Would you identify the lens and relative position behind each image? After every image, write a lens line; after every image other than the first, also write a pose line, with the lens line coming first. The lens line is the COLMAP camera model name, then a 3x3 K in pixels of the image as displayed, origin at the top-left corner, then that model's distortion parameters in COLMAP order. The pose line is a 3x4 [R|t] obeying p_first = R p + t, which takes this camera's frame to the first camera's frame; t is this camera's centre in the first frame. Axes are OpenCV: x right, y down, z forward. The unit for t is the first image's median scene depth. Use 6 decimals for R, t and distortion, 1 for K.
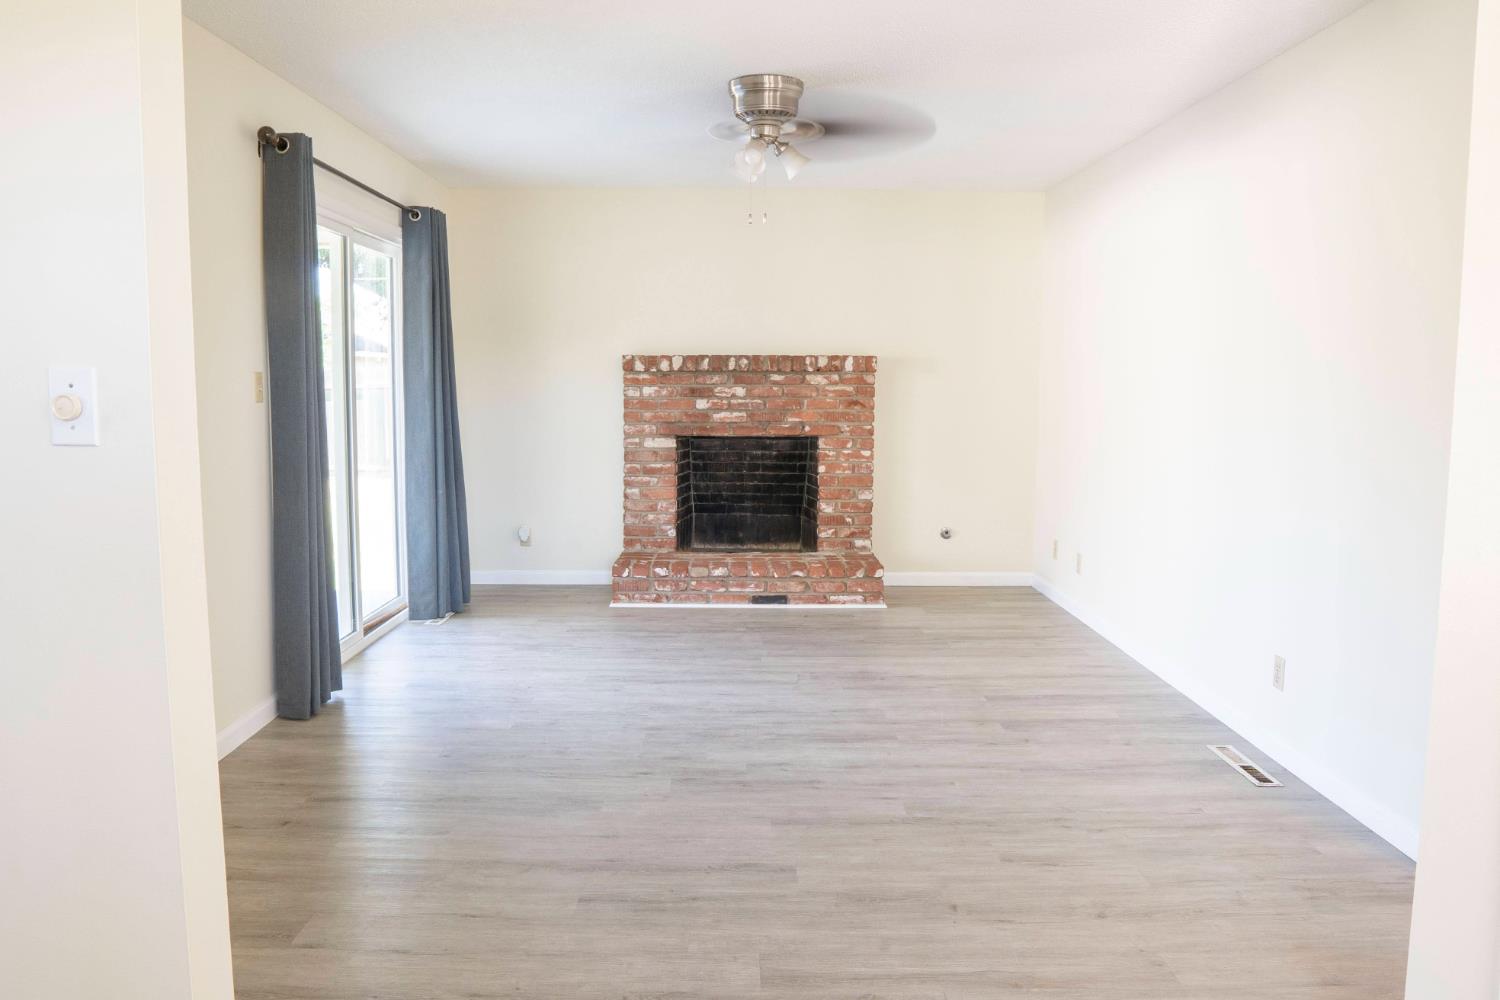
lens RADIAL K [[1057.2, 0, 745.4], [0, 1057.2, 492.5], [0, 0, 1]] dist [-0.112369, 0.075398]
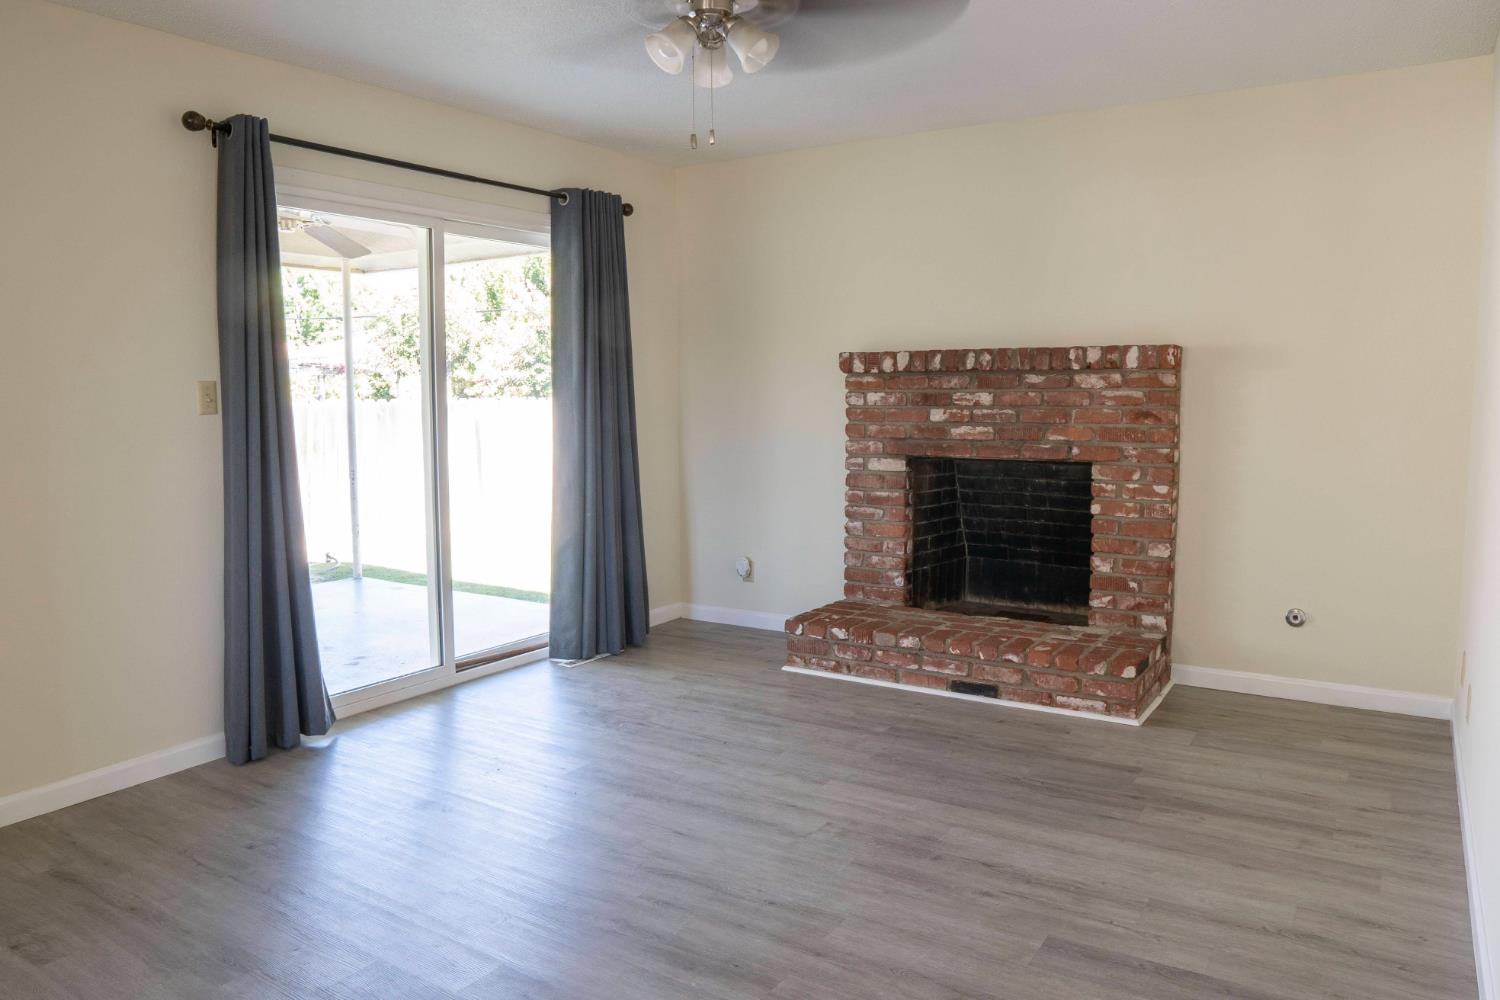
lens RADIAL K [[1057.2, 0, 745.4], [0, 1057.2, 492.5], [0, 0, 1]] dist [-0.112369, 0.075398]
pose [[0.834467, 0.043257, -0.549357, 0.260740], [-0.046945, 0.998870, 0.007342, -0.027673], [0.549054, 0.019663, 0.835555, 0.298213]]
